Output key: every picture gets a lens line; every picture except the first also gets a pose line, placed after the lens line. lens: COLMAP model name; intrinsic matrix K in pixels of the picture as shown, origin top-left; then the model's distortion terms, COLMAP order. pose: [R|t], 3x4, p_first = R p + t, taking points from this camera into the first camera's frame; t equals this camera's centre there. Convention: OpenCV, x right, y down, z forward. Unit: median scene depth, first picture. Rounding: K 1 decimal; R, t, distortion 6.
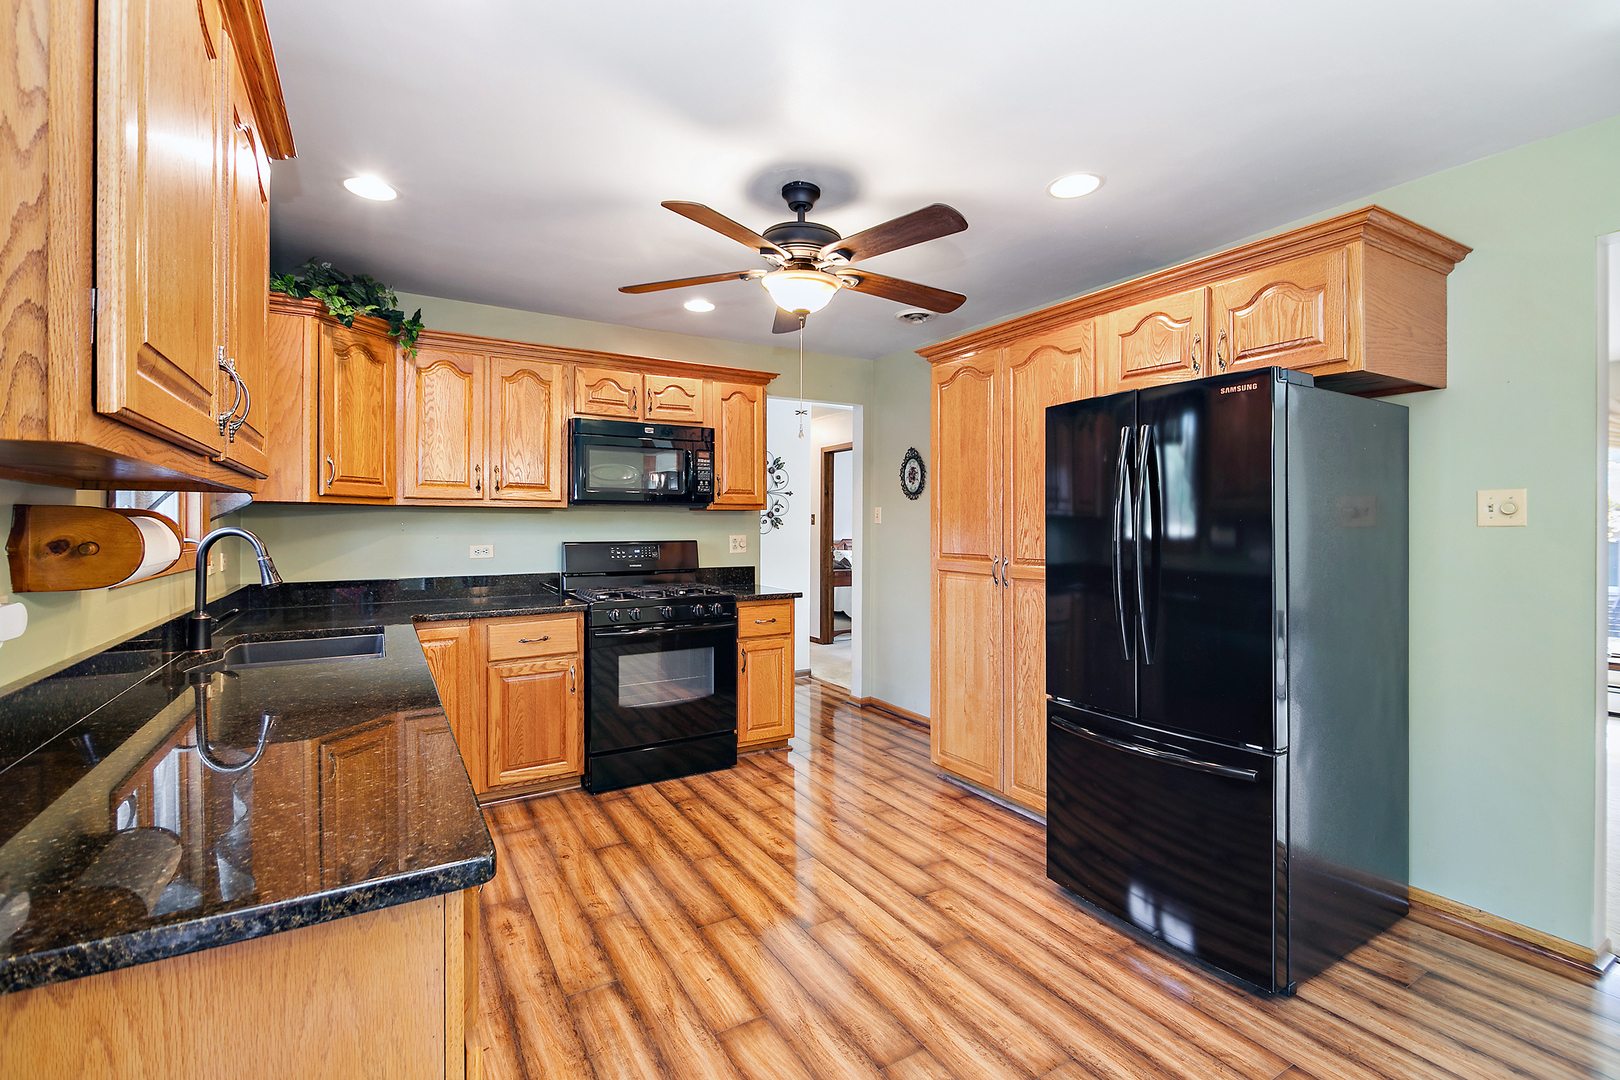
lens RADIAL K [[735.4, 0, 816.1], [0, 735.4, 529.0], [0, 0, 1]] dist [-0.001802, -0.002803]
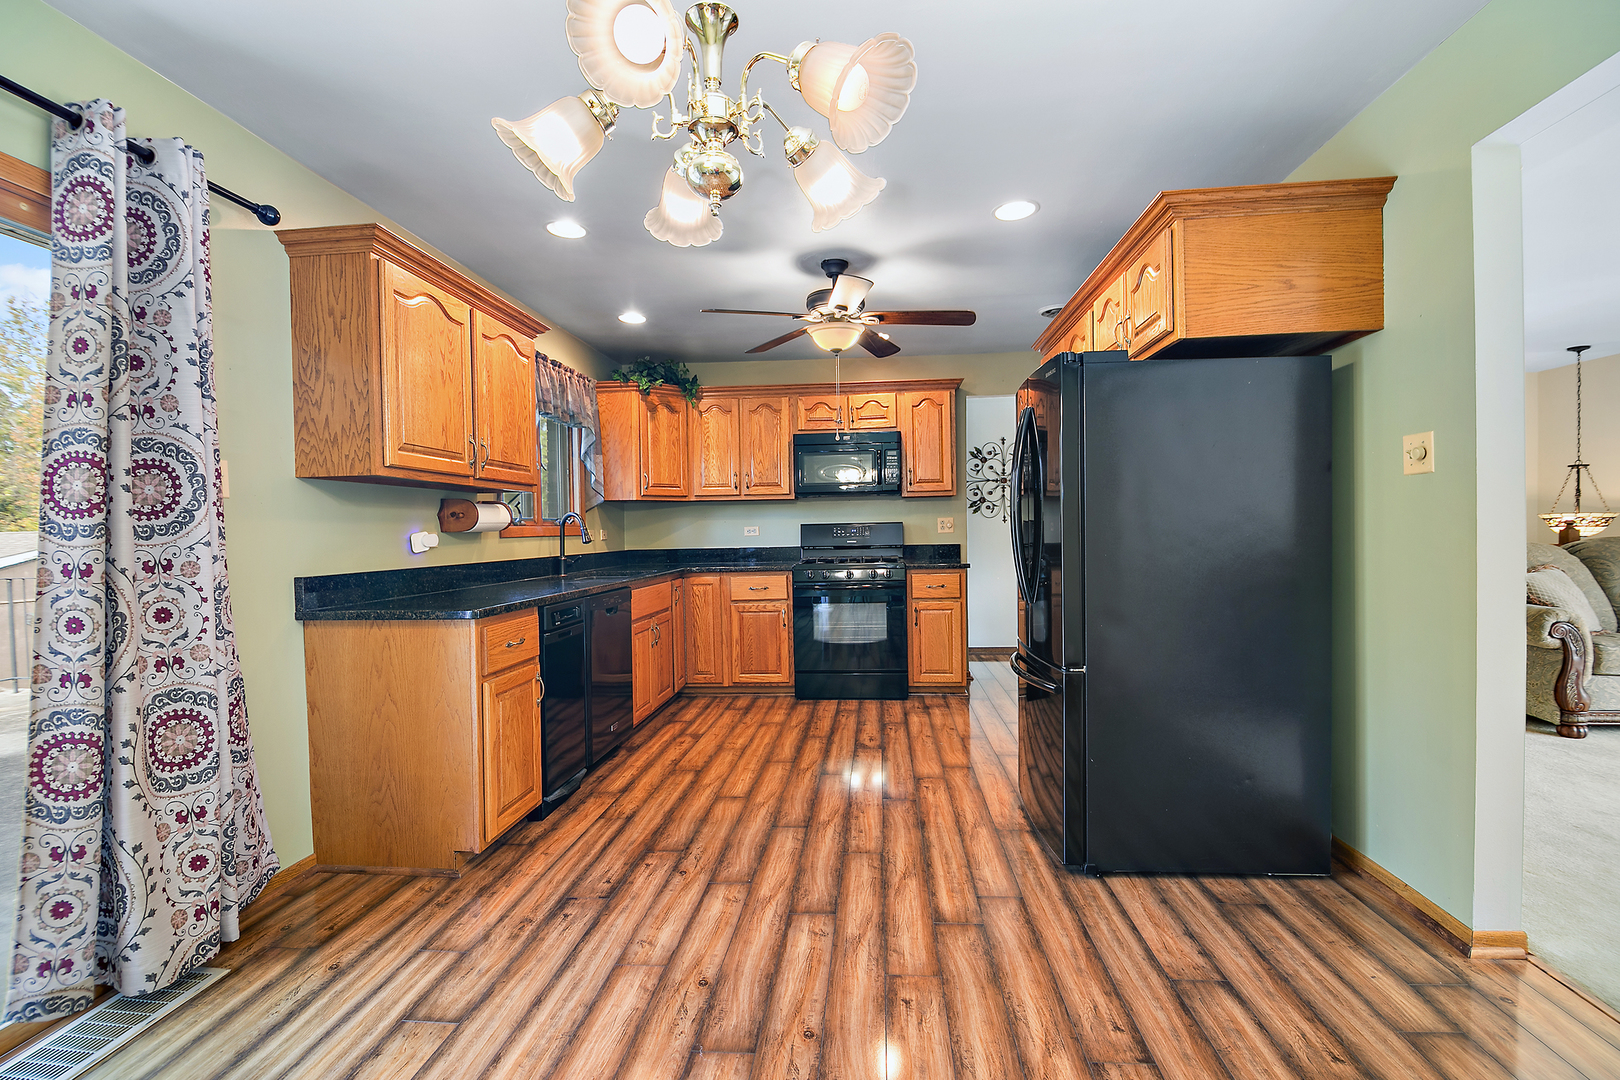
lens RADIAL K [[735.4, 0, 795.6], [0, 735.4, 543.9], [0, 0, 1]] dist [-0.001802, -0.002803]
pose [[0.802472, -0.001393, -0.596689, 0.551023], [0.014020, 0.999765, 0.016521, 0.037658], [0.596526, -0.021623, 0.802303, -0.137056]]
